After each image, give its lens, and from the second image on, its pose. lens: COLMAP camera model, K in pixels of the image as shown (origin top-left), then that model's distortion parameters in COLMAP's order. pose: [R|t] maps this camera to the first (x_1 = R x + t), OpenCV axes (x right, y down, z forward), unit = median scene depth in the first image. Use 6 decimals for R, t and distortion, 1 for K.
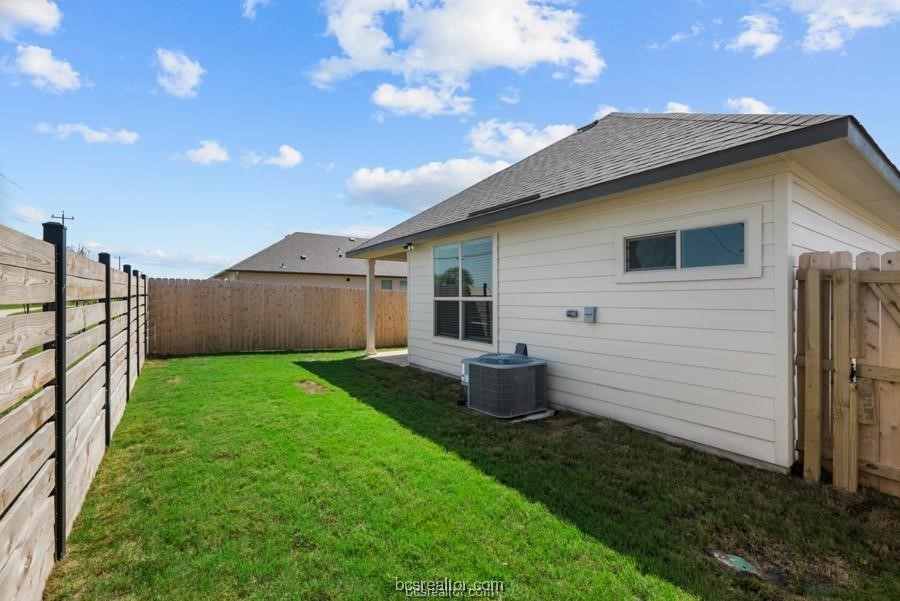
lens RADIAL K [[396.6, 0, 450.0], [0, 396.6, 300.5], [0, 0, 1]] dist [0.000735, 0.000052]
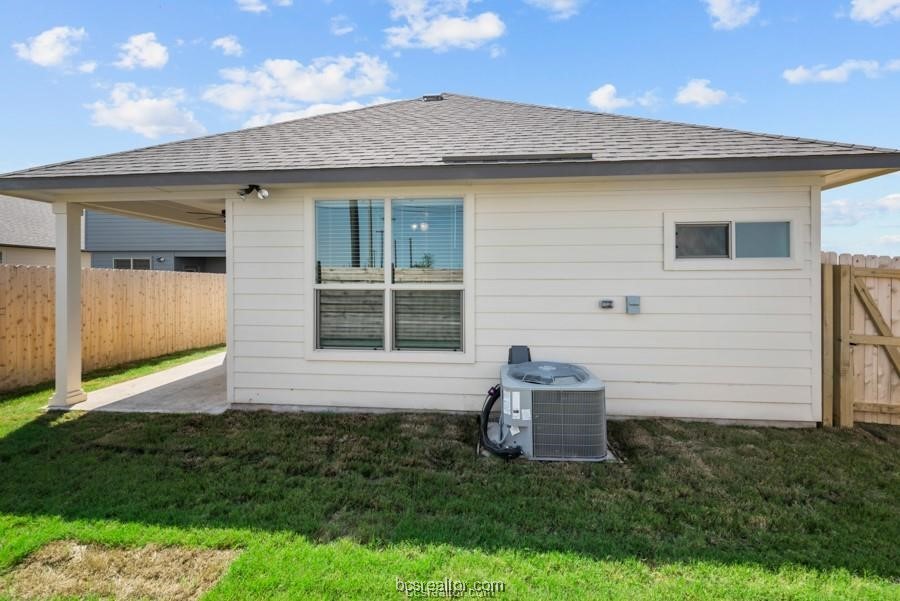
lens RADIAL K [[361.2, 0, 447.4], [0, 361.2, 280.5], [0, 0, 1]] dist [-0.003063, -0.000549]
pose [[0.639919, 0.004027, 0.768432, -0.506983], [0.004164, 0.999953, -0.008708, -0.012581], [-0.768431, 0.008772, 0.639872, 0.767052]]
